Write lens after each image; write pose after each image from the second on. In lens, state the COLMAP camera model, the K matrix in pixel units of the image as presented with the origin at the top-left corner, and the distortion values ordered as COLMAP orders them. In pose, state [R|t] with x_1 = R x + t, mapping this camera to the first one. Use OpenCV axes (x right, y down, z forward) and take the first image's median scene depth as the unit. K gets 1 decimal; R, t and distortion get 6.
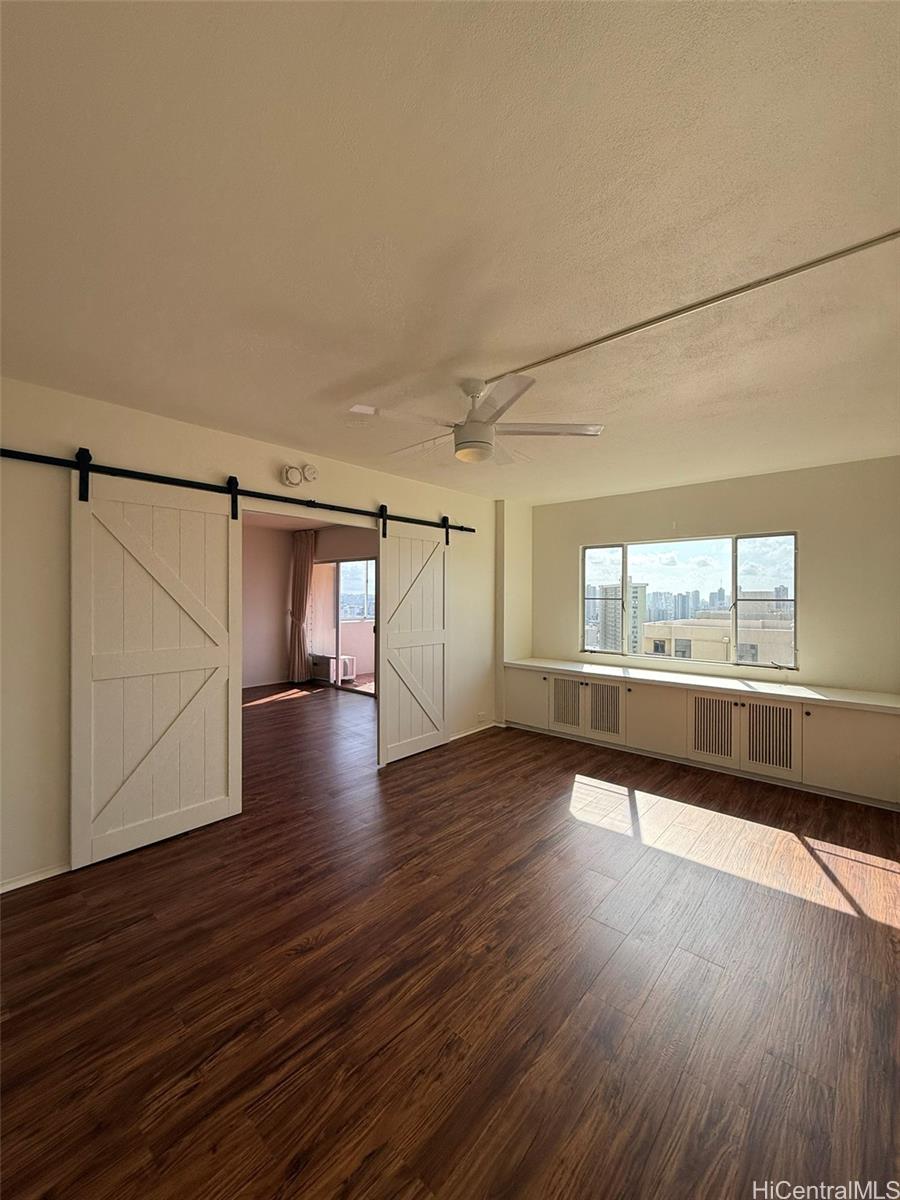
lens RADIAL K [[480.3, 0, 449.9], [0, 480.3, 597.7], [0, 0, 1]] dist [-0.002129, 0.000799]
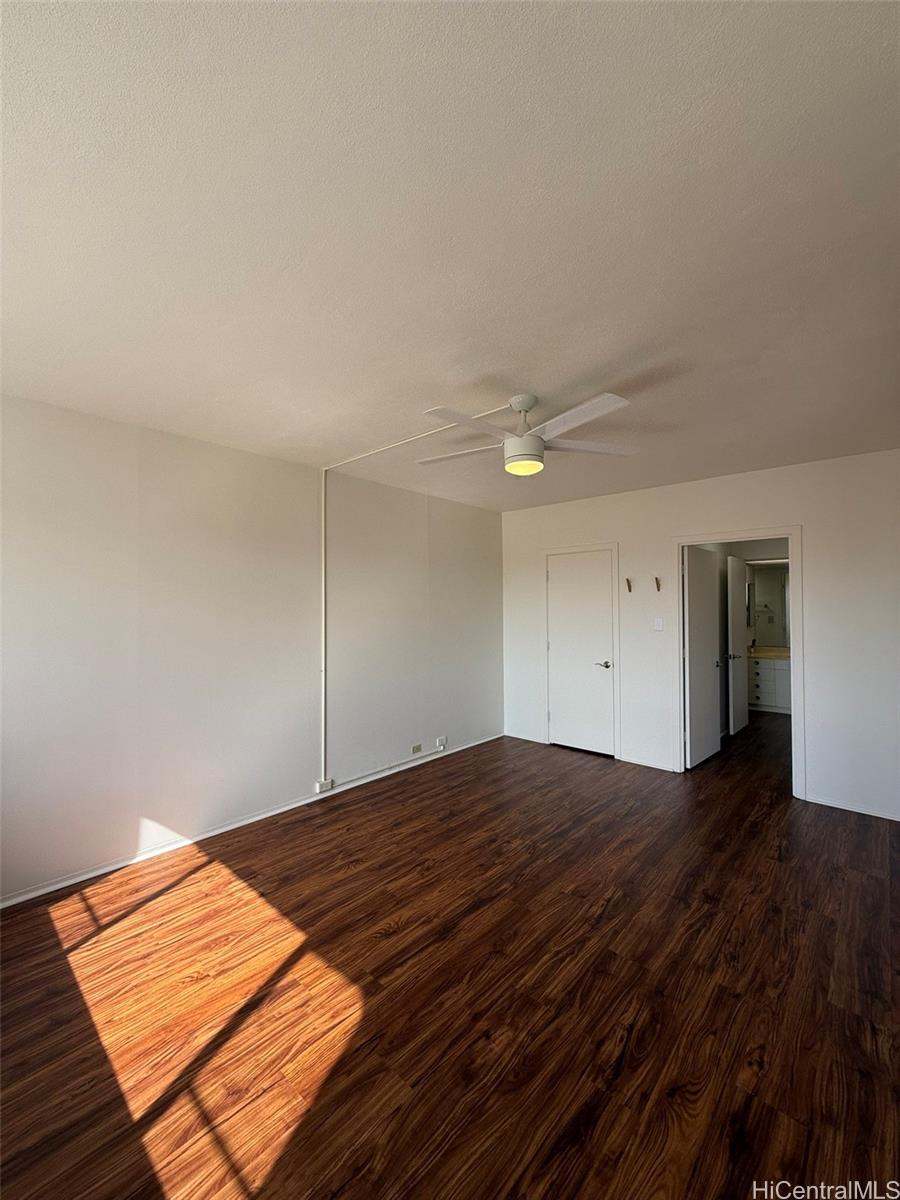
lens RADIAL K [[480.3, 0, 448.3], [0, 480.3, 603.1], [0, 0, 1]] dist [-0.002129, 0.000799]
pose [[-0.999874, -0.000010, 0.015891, 0.176846], [-0.000094, 0.999986, -0.005264, -0.004877], [-0.015891, -0.005264, -0.999860, 1.816935]]
